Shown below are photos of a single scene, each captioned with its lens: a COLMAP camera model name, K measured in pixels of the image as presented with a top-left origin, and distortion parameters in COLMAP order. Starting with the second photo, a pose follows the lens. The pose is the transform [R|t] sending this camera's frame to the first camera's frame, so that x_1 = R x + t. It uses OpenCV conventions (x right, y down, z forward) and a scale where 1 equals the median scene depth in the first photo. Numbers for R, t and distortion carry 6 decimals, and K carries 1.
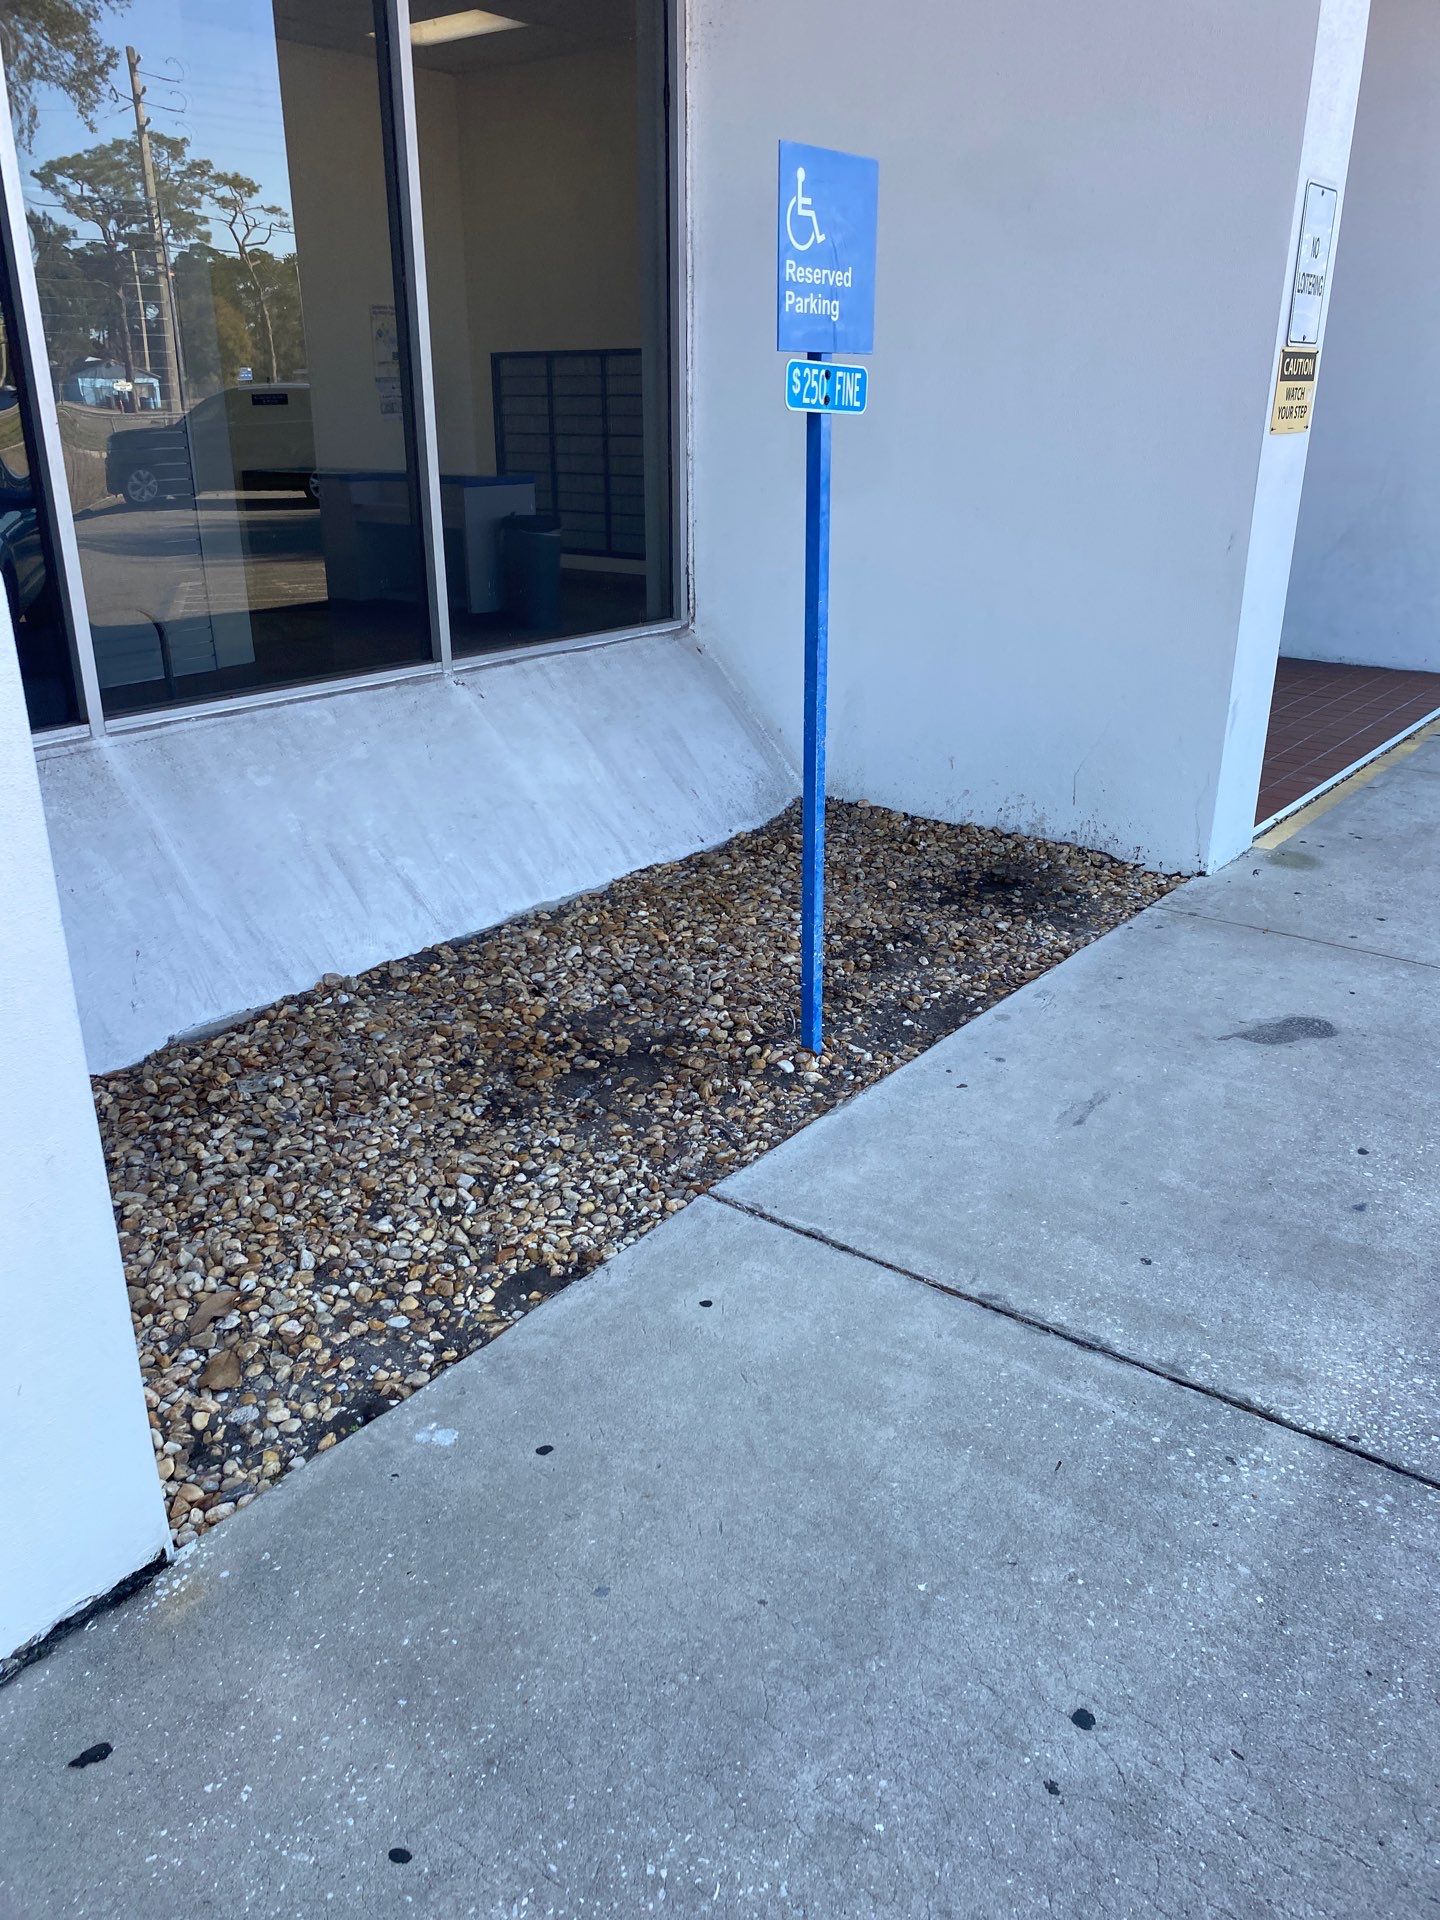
lens RADIAL K [[1485.3, 0, 697.5], [0, 1485.3, 957.9], [0, 0, 1]] dist [0.025056, -0.002422]
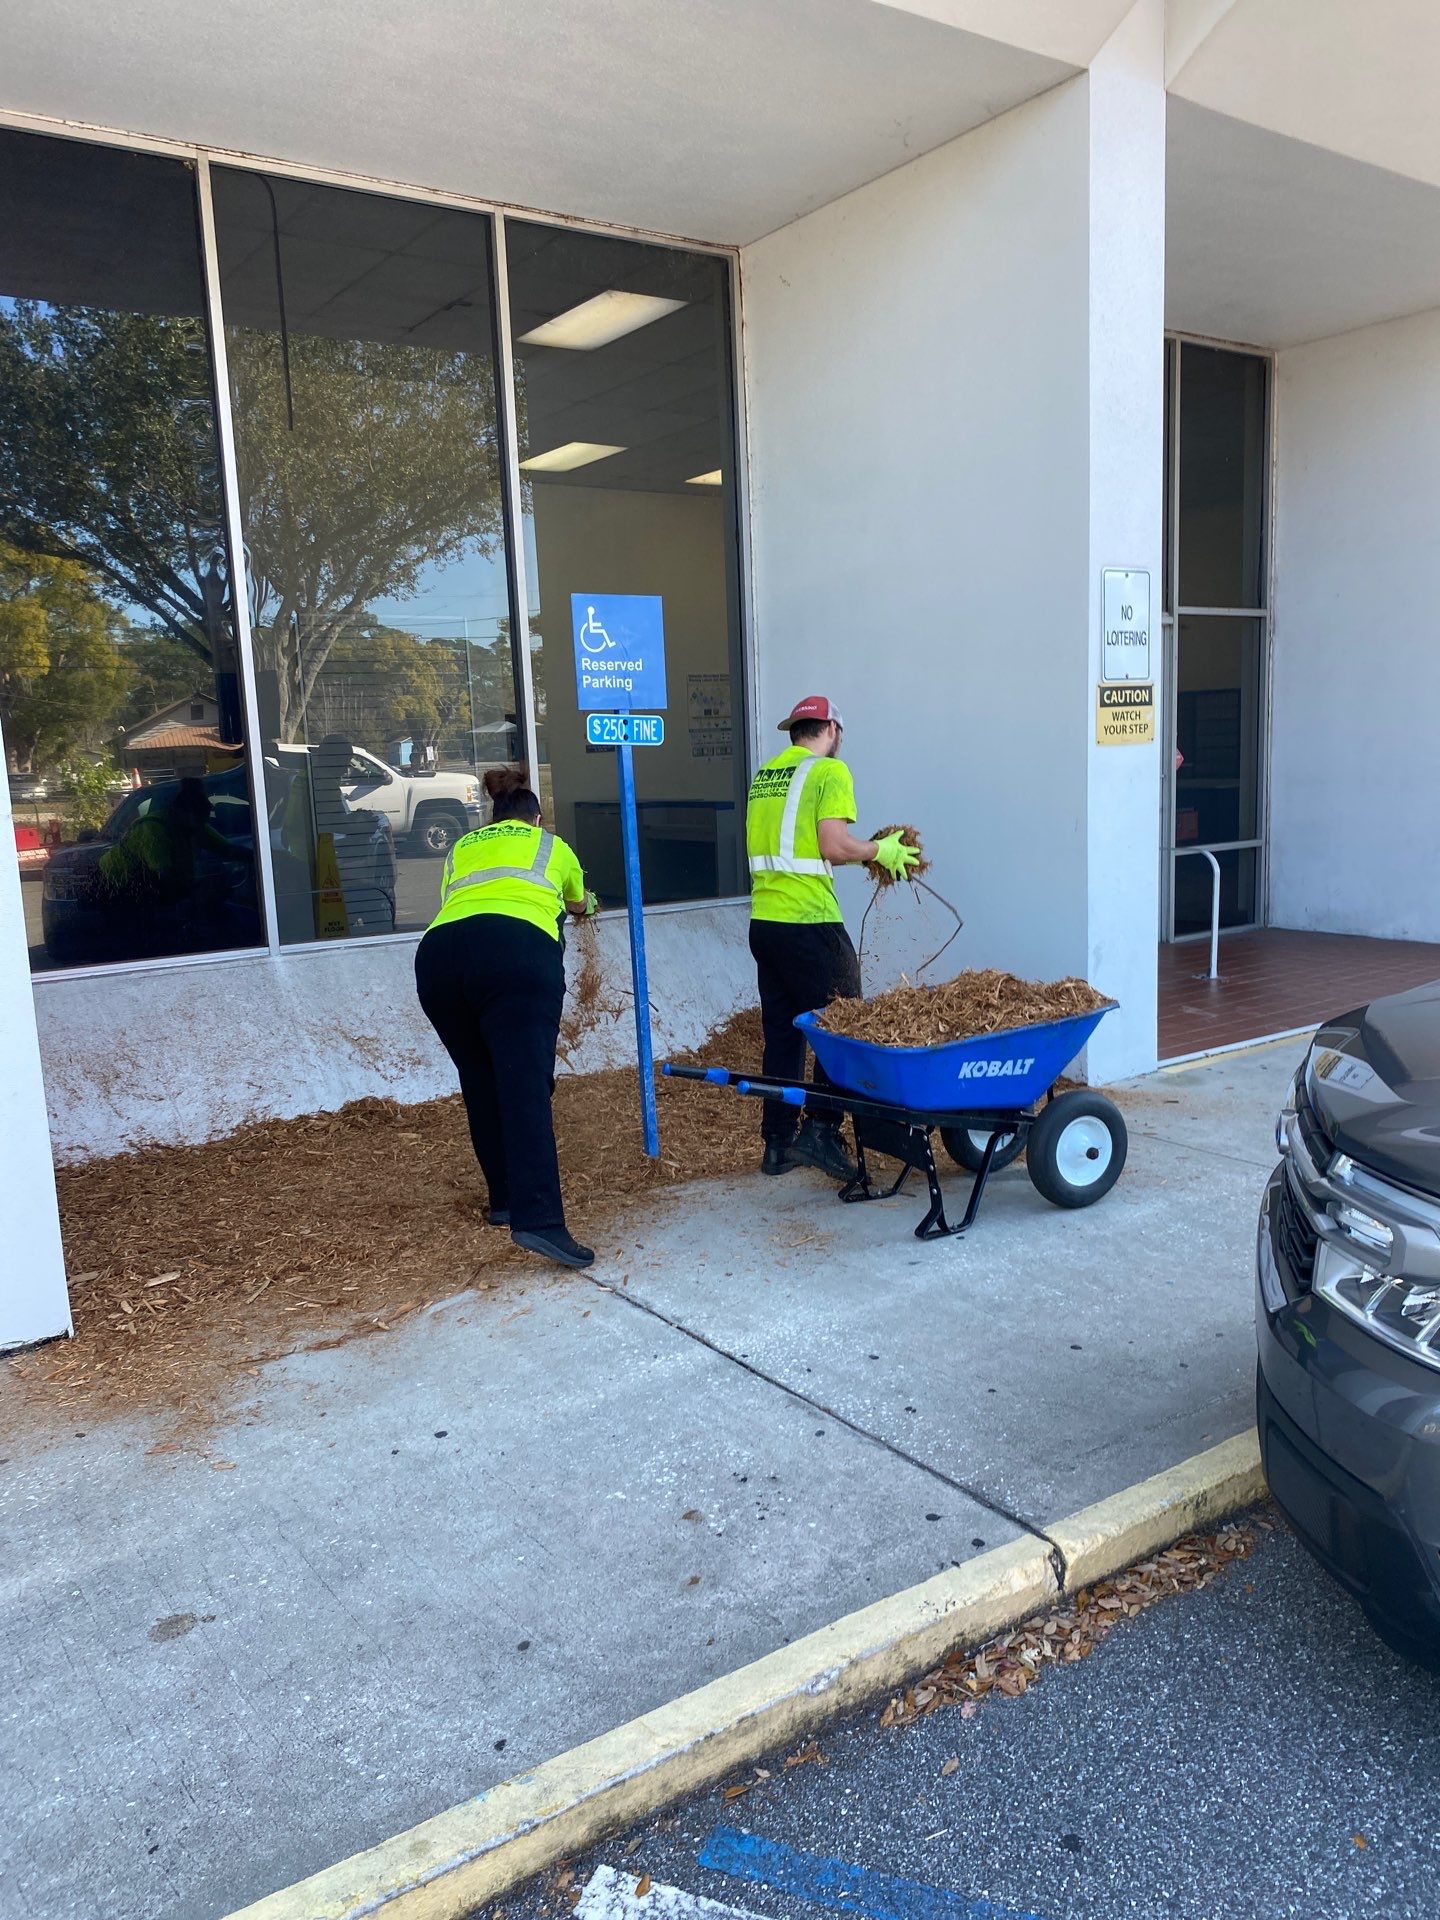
lens RADIAL K [[1454.1, 0, 720.0], [0, 1454.1, 983.7], [0, 0, 1]] dist [0.193619, -0.477463]
pose [[0.953654, 0.013146, -0.300619, 0.669873], [-0.070839, 0.980774, -0.181834, 0.169663], [0.292449, 0.194702, 0.936250, -0.403302]]
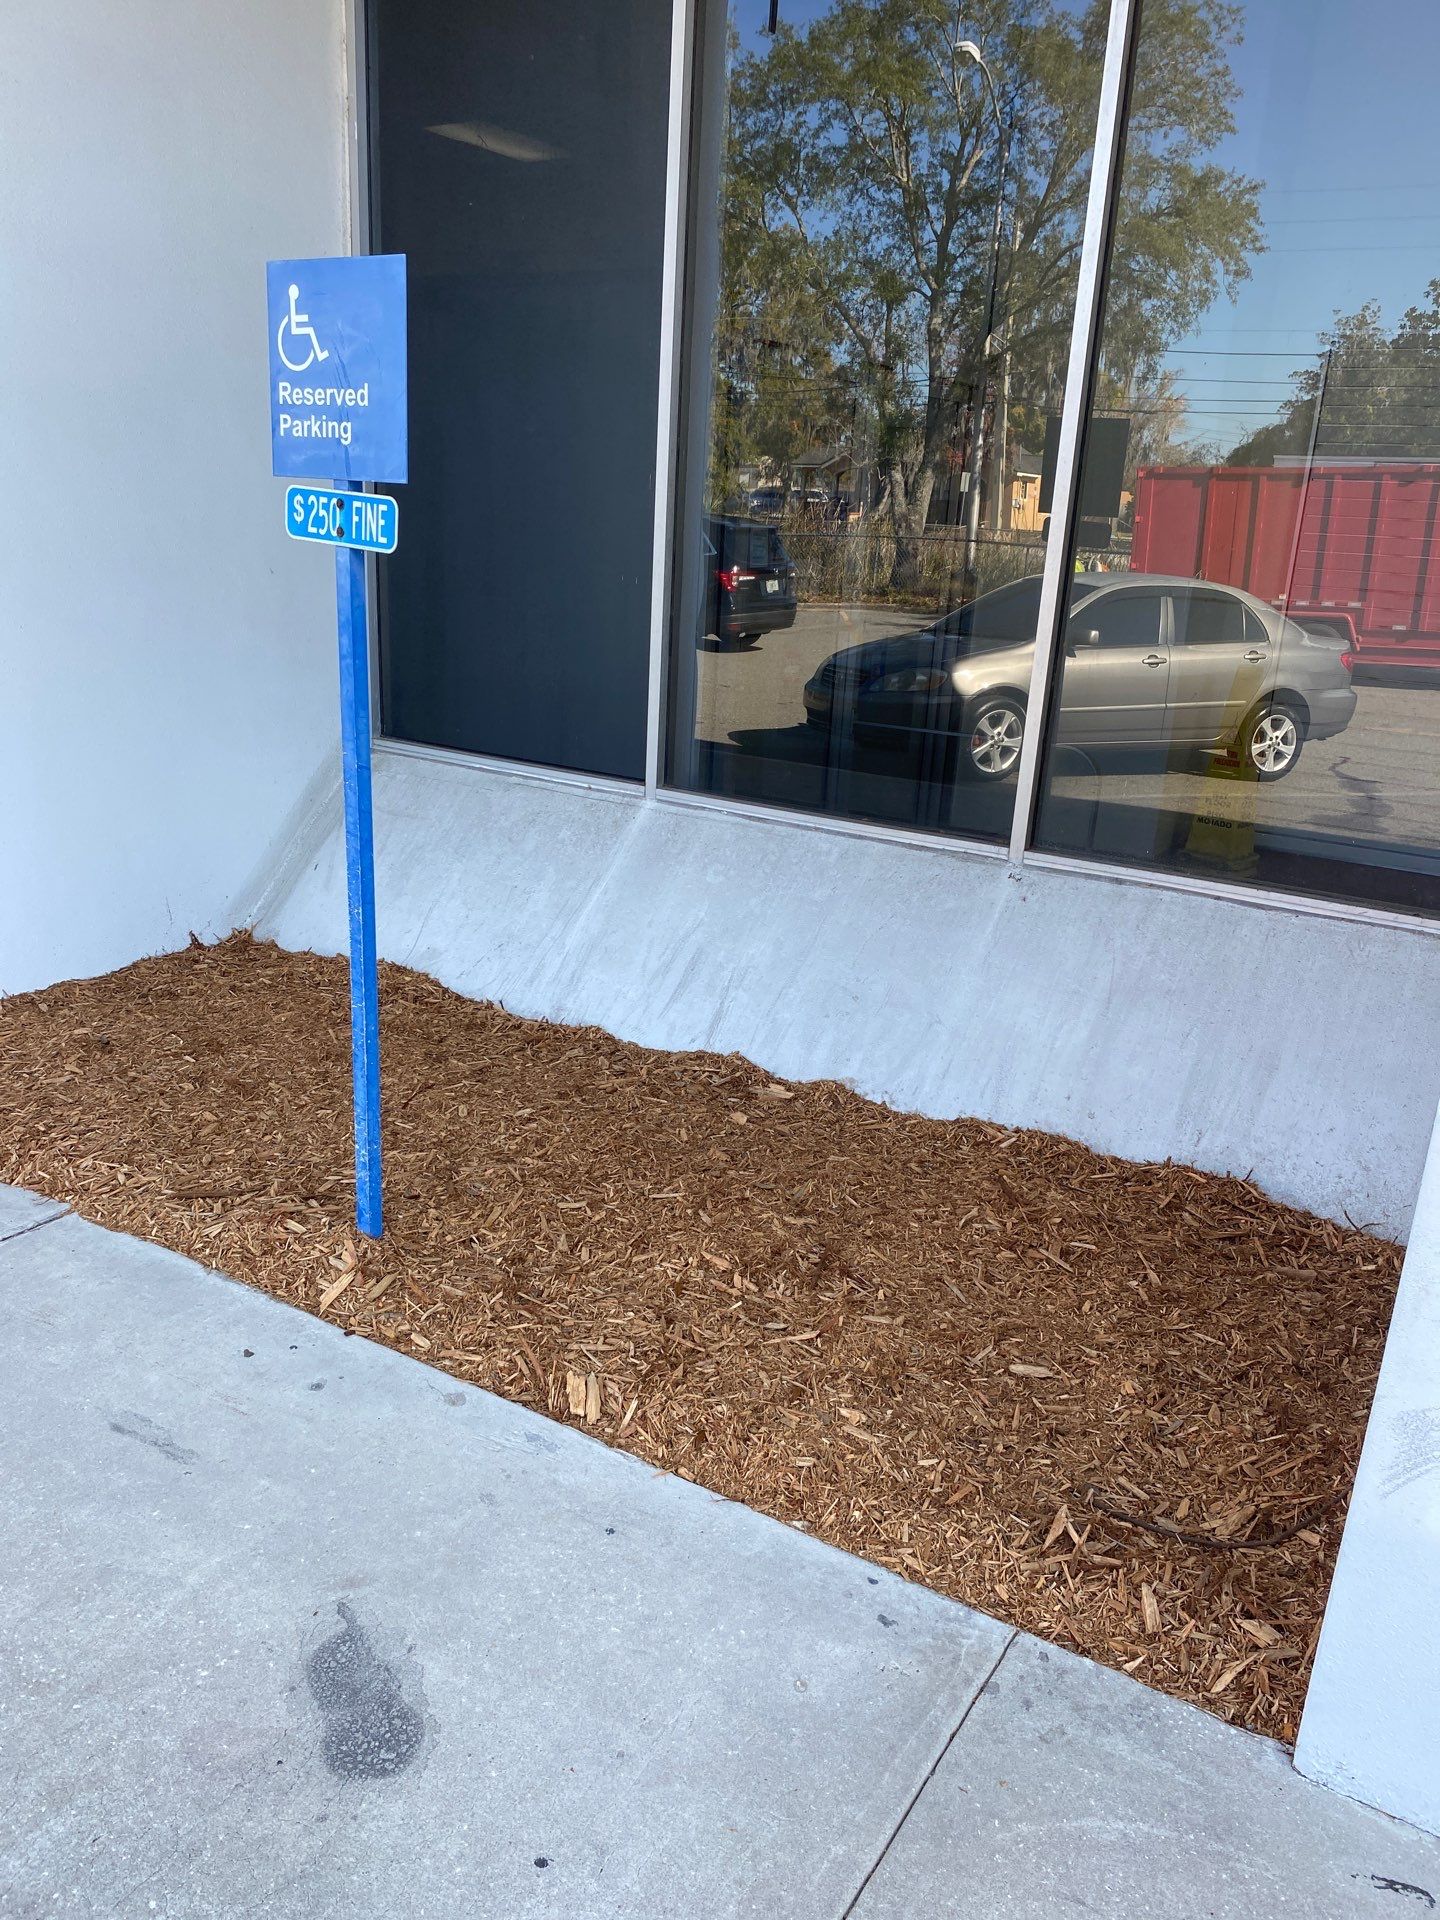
lens RADIAL K [[1454.5, 0, 720.0], [0, 1454.5, 960.0], [0, 0, 1]] dist [0.009565, 0.003183]
pose [[0.113873, 0.304284, -0.945751, 1.013531], [-0.396295, 0.886842, 0.237615, -0.447968], [0.911034, 0.347738, 0.221574, 1.113366]]
